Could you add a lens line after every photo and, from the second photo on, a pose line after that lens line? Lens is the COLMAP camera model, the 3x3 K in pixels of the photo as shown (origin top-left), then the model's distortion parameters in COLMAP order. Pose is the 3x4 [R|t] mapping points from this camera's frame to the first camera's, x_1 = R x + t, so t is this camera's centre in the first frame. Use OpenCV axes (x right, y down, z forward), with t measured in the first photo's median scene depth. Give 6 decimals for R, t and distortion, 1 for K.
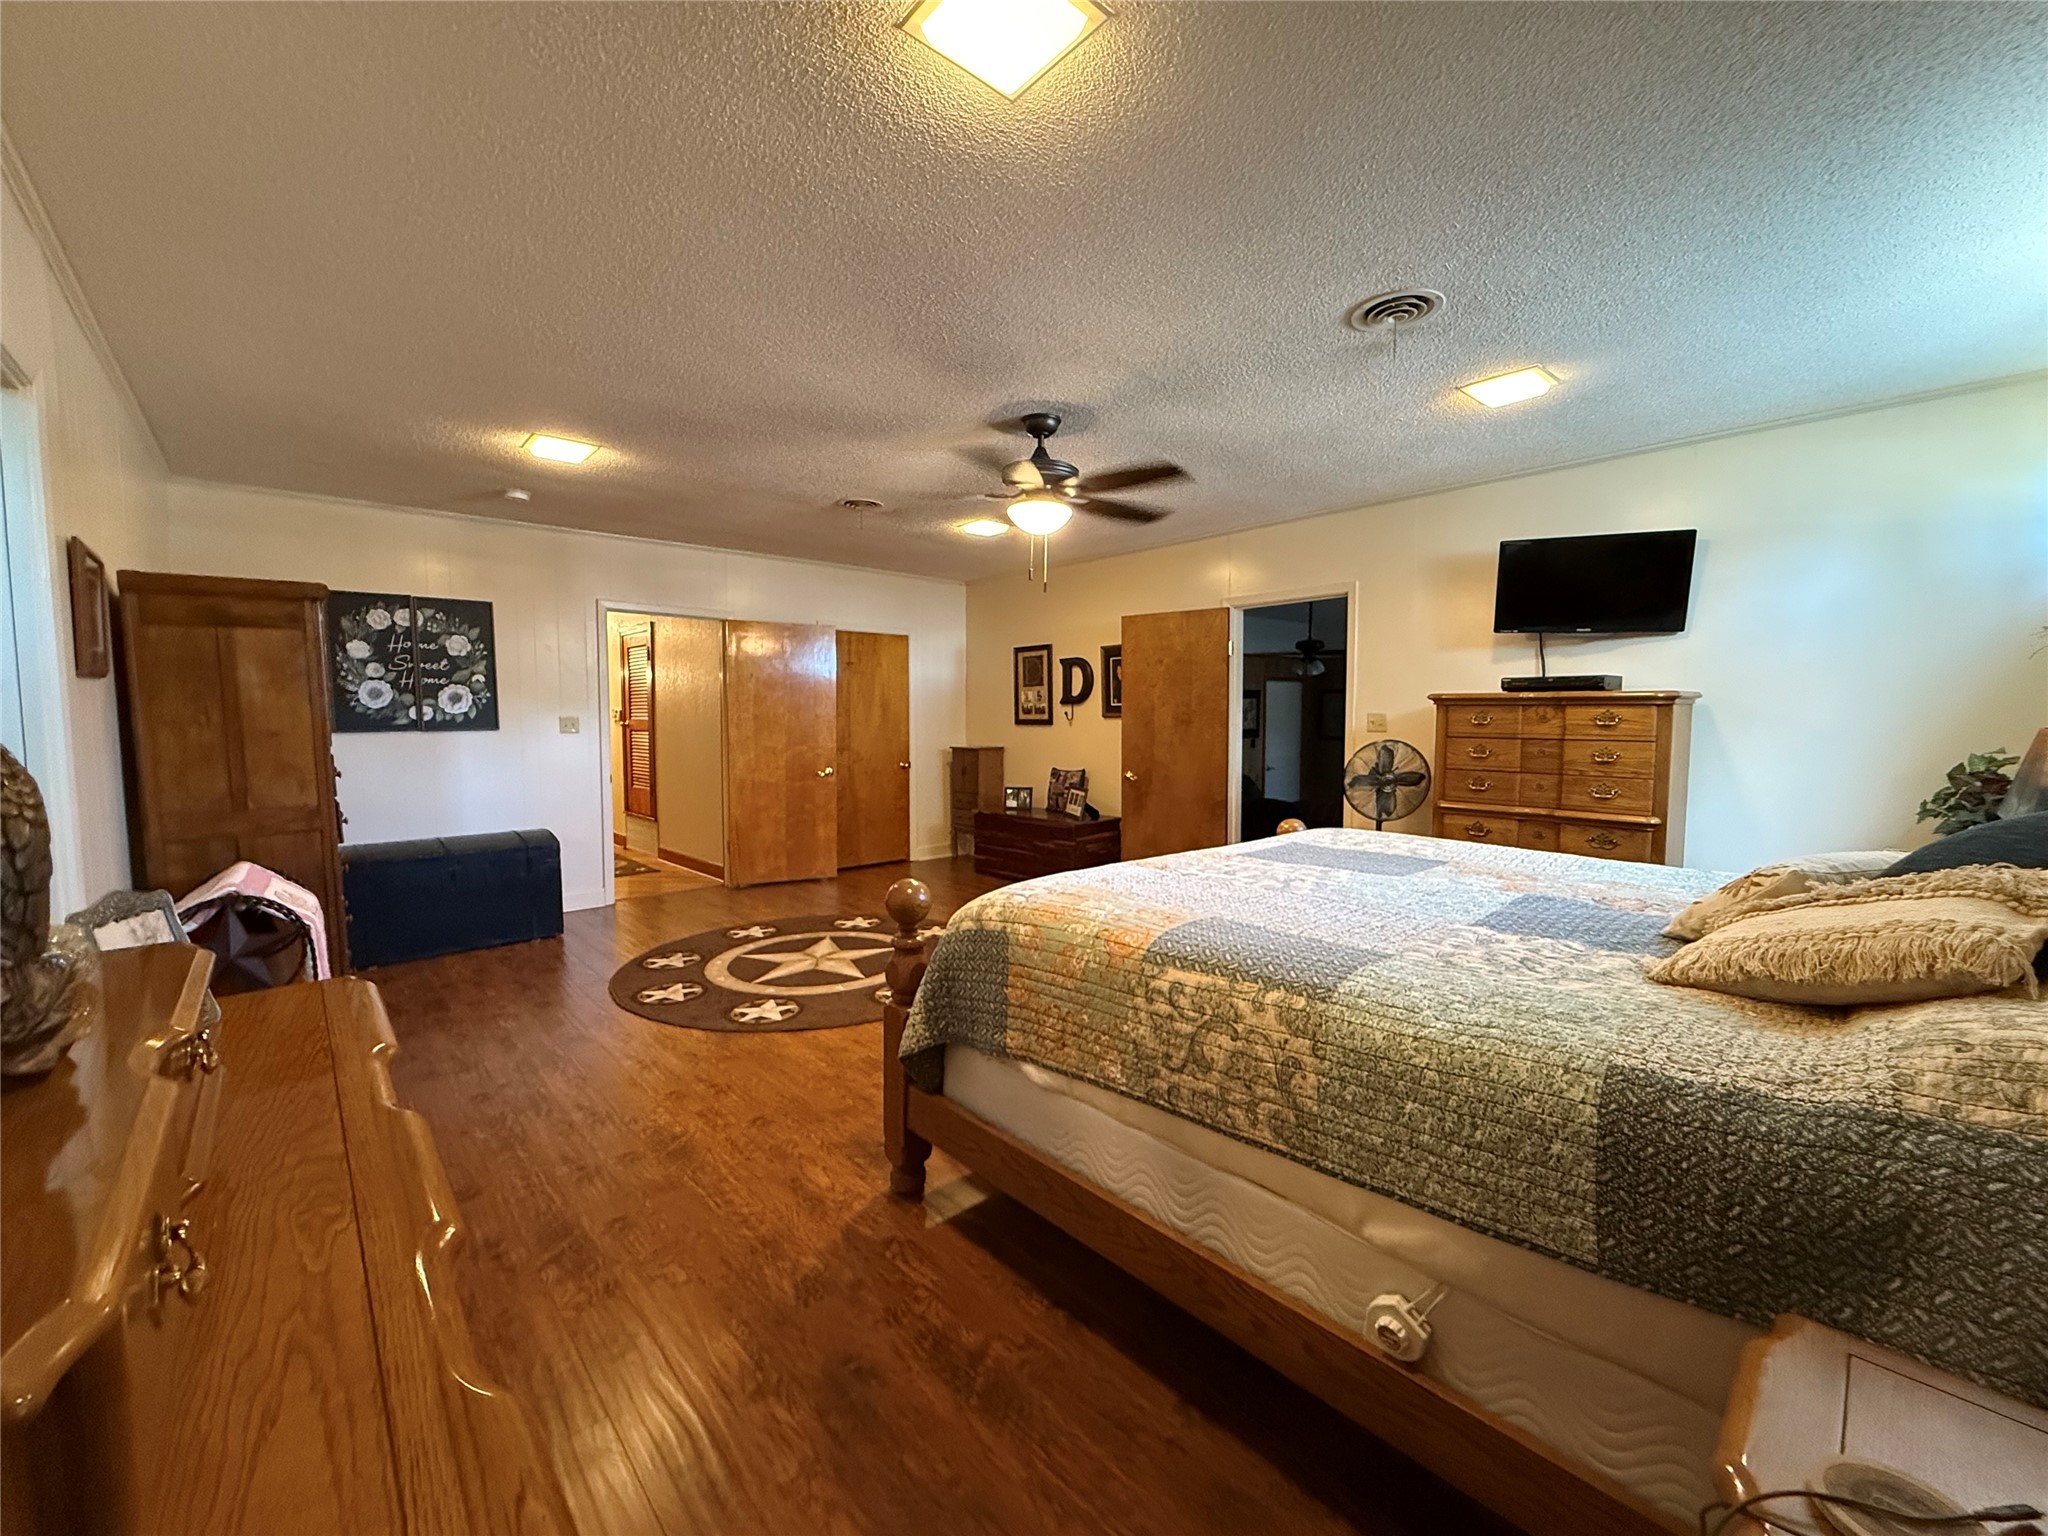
lens RADIAL K [[818.2, 0, 1022.7], [0, 818.2, 774.0], [0, 0, 1]] dist [-0.001601, -0.000054]
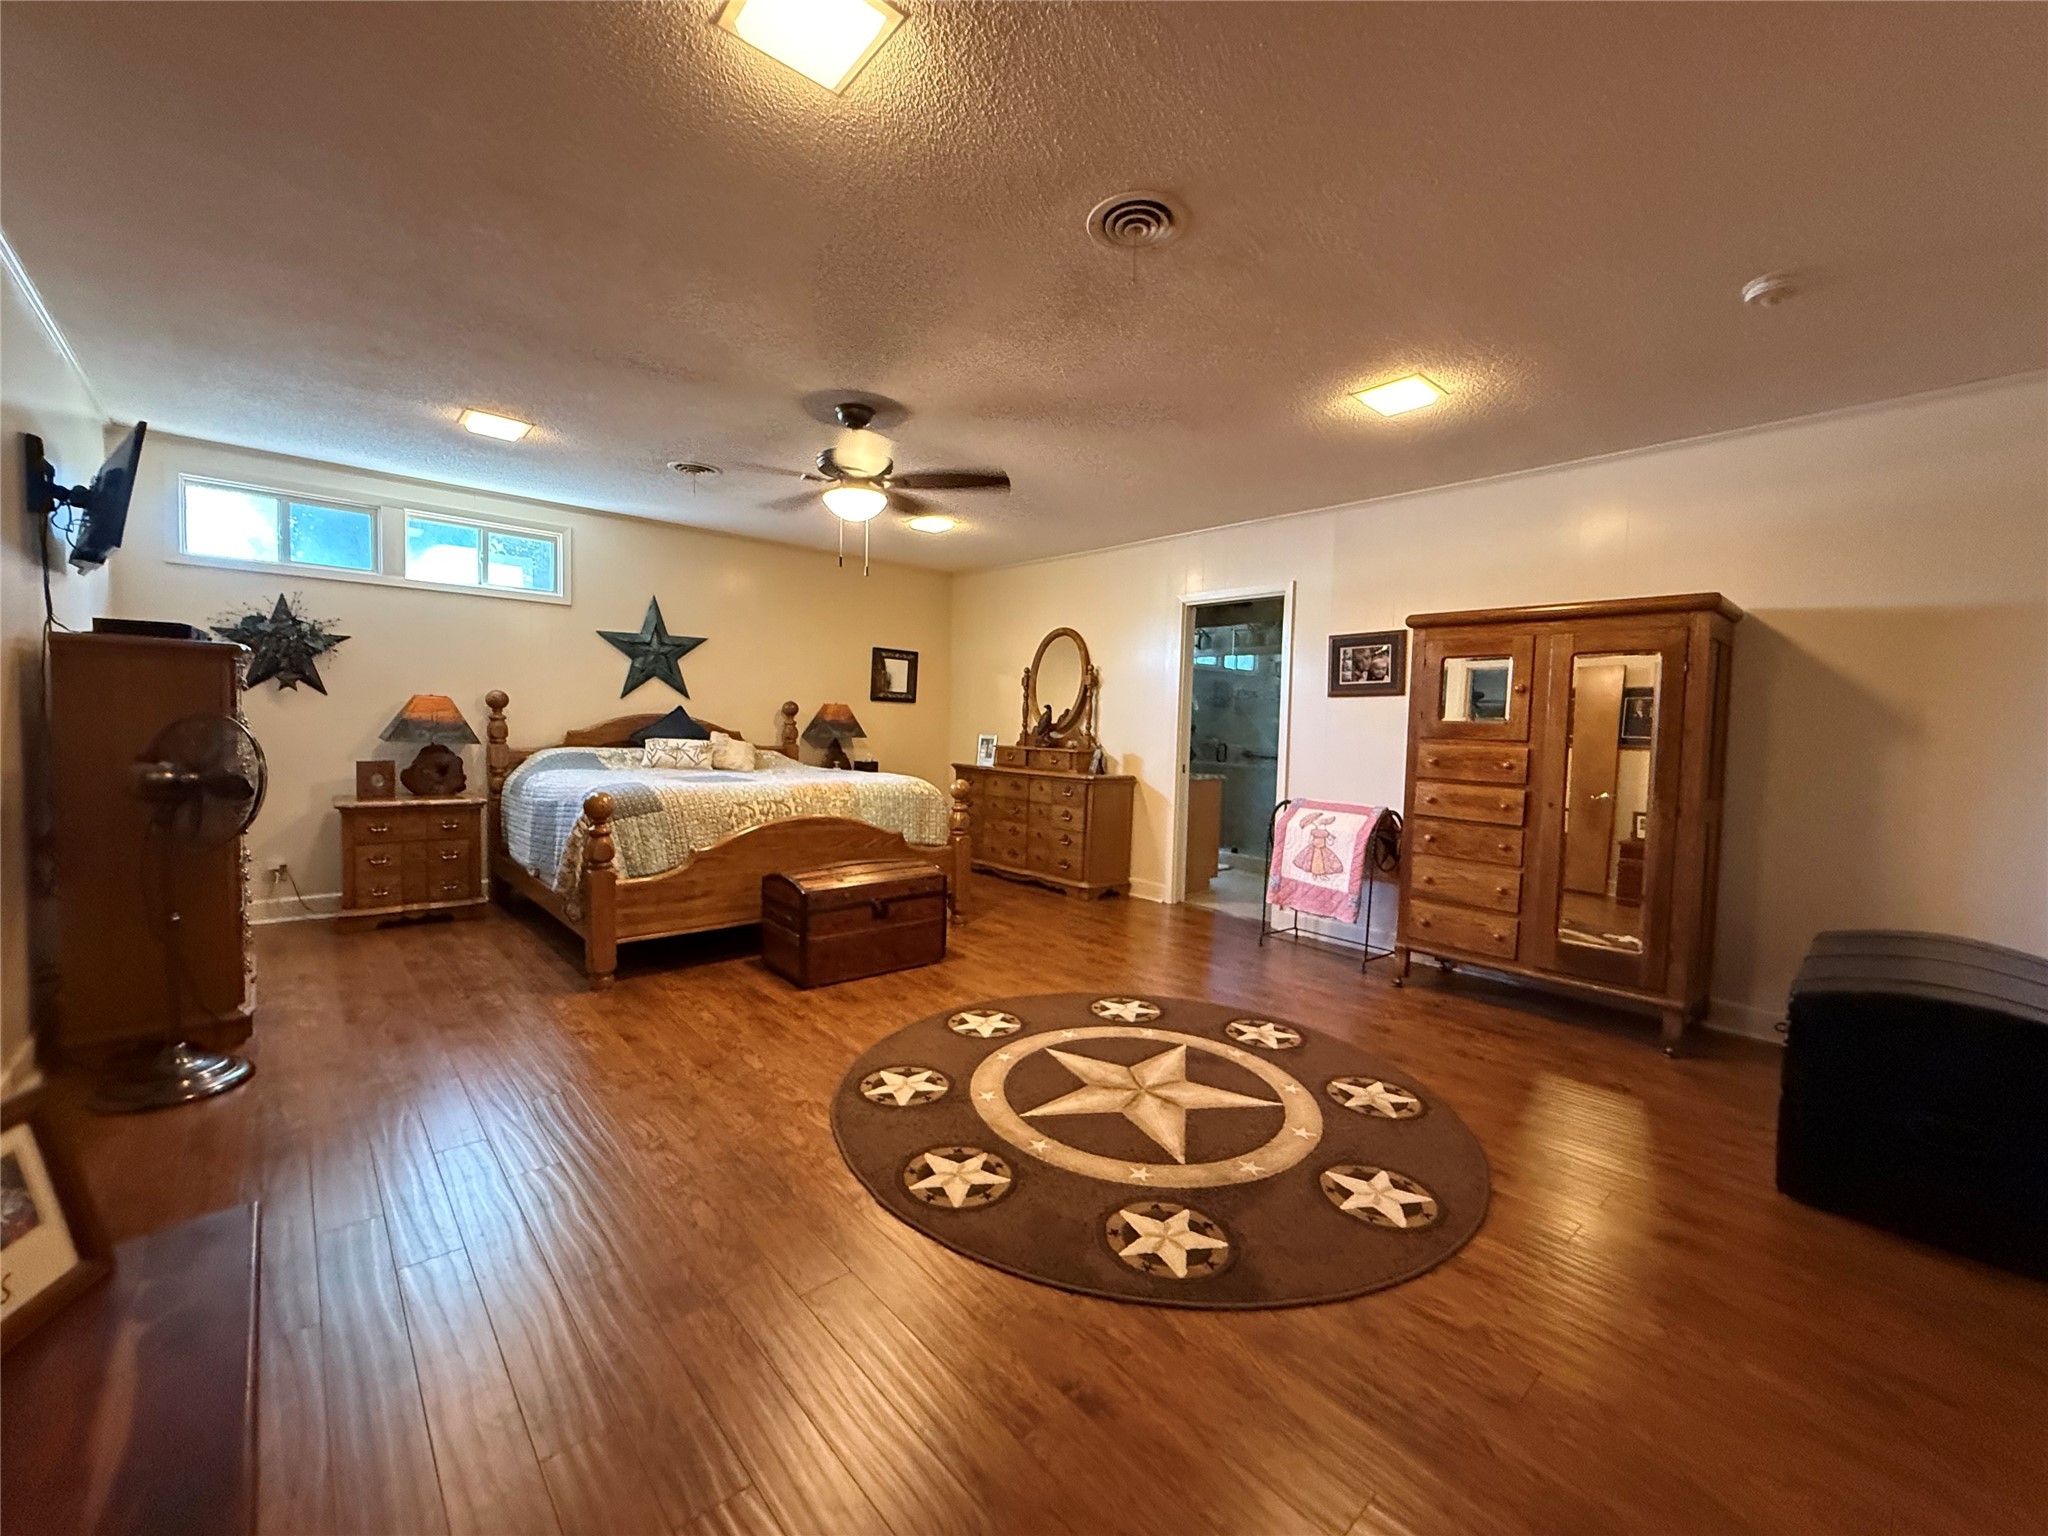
lens RADIAL K [[818.2, 0, 1025.0], [0, 818.2, 767.7], [0, 0, 1]] dist [-0.001601, -0.000054]
pose [[-0.999854, -0.015617, 0.006893, -0.191049], [-0.014708, 0.993085, 0.116472, -0.109623], [-0.008664, 0.116354, -0.993170, 1.895626]]
